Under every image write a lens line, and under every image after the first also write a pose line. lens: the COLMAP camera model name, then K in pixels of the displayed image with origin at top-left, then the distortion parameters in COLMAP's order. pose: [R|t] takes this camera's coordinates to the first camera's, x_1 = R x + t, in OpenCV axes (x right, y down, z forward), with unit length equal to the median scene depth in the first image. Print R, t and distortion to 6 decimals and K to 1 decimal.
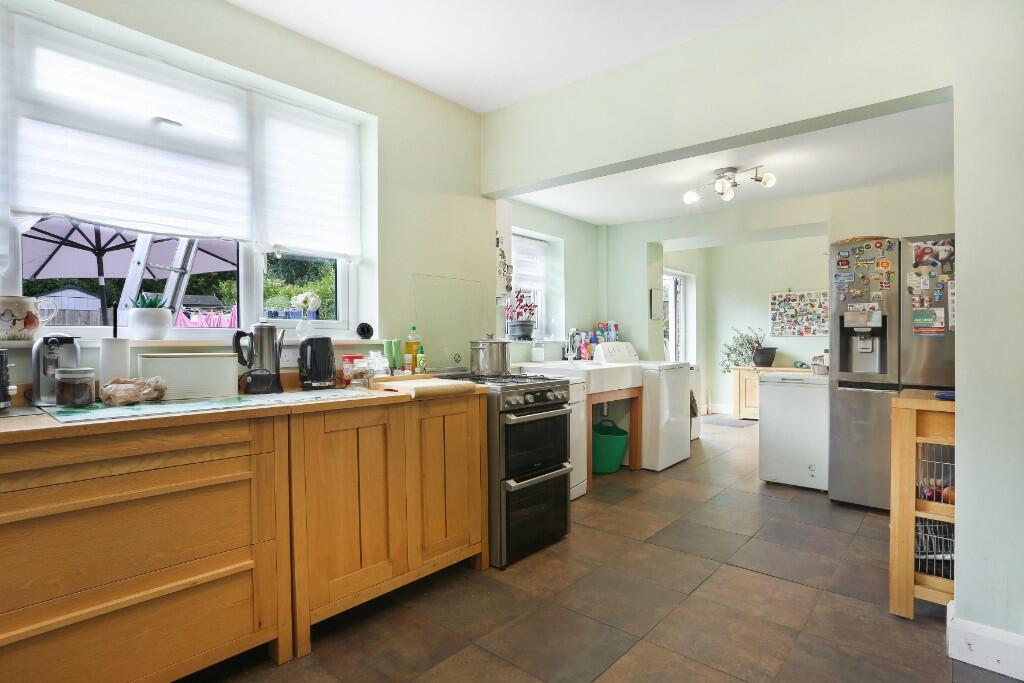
lens RADIAL K [[530.2, 0, 502.0], [0, 530.2, 333.0], [0, 0, 1]] dist [-0.044623, 0.001710]
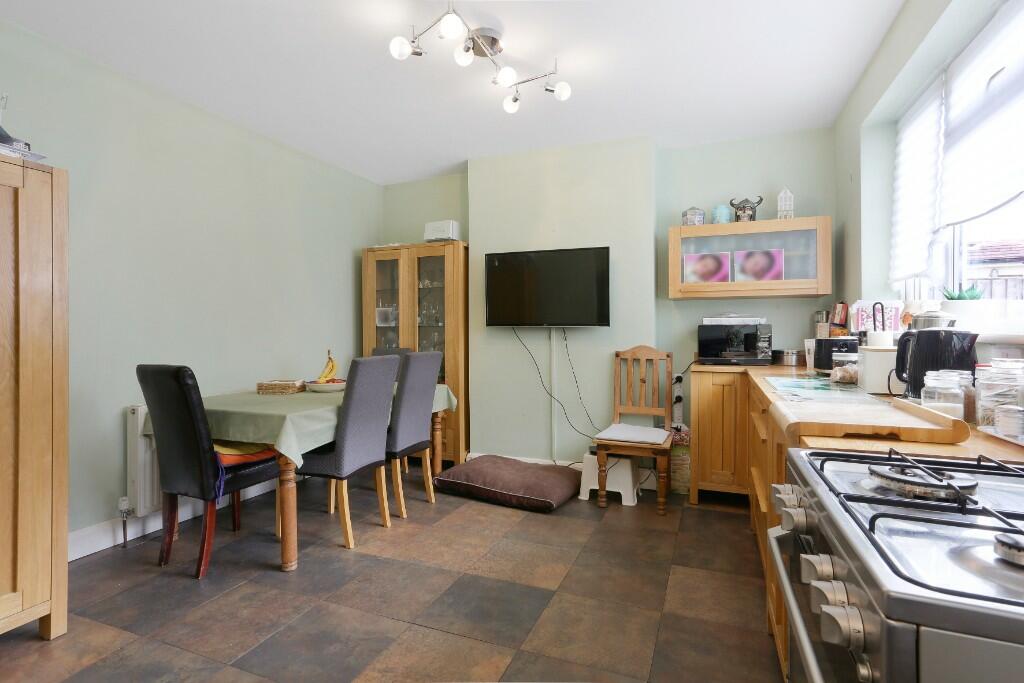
lens RADIAL K [[530.2, 0, 502.0], [0, 530.2, 333.0], [0, 0, 1]] dist [-0.044623, 0.001710]
pose [[-0.942988, -0.002308, -0.332818, 0.218436], [0.000969, 0.999953, -0.009680, 0.006145], [0.332825, -0.009450, -0.942941, 0.811122]]
